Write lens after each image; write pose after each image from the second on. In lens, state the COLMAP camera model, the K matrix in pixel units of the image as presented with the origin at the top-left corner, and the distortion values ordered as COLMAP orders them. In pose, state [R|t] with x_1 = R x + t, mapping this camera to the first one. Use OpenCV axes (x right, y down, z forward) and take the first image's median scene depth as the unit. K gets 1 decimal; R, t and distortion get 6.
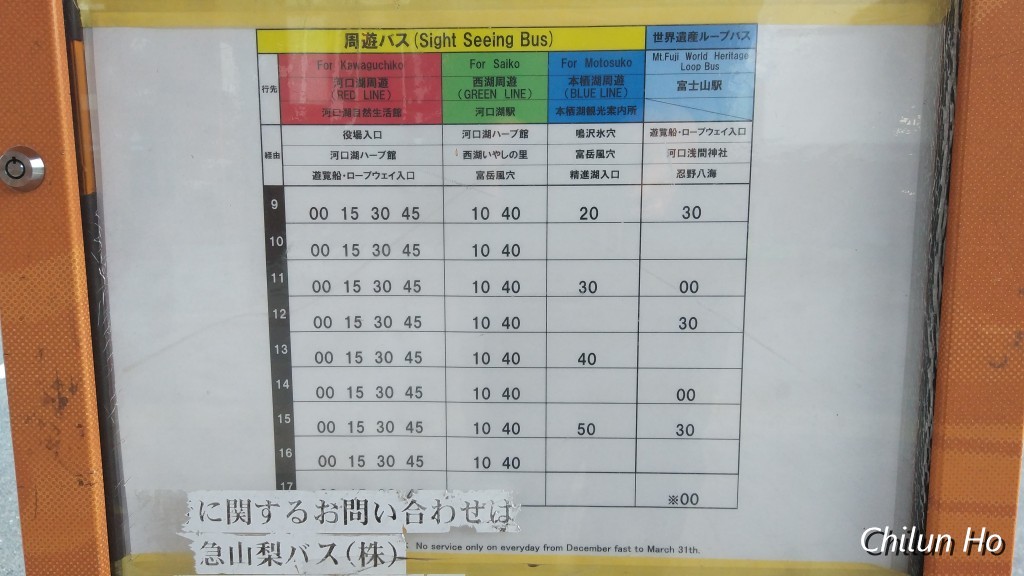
lens RADIAL K [[768.0, 0, 513.6], [0, 768.0, 284.2], [0, 0, 1]] dist [0.052886, -0.020218]
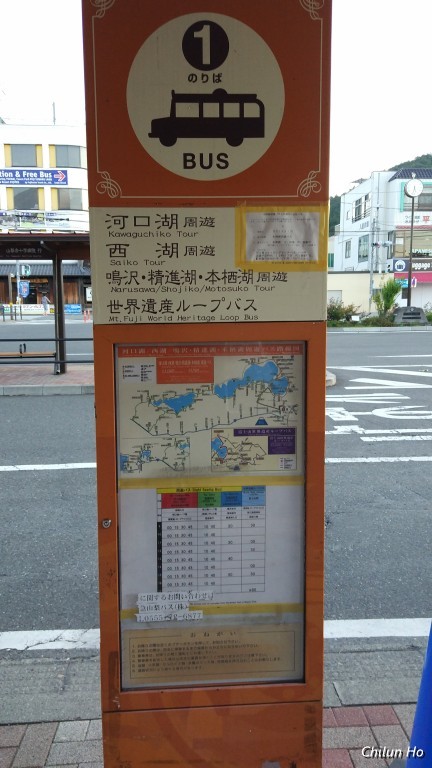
lens RADIAL K [[576.0, 0, 214.3], [0, 576.0, 386.6], [0, 0, 1]] dist [0.052886, -0.020218]
pose [[0.993966, -0.008373, 0.109370, -0.350674], [0.013490, 0.998845, -0.046125, -0.738836], [-0.108858, 0.047322, 0.992930, -2.336542]]
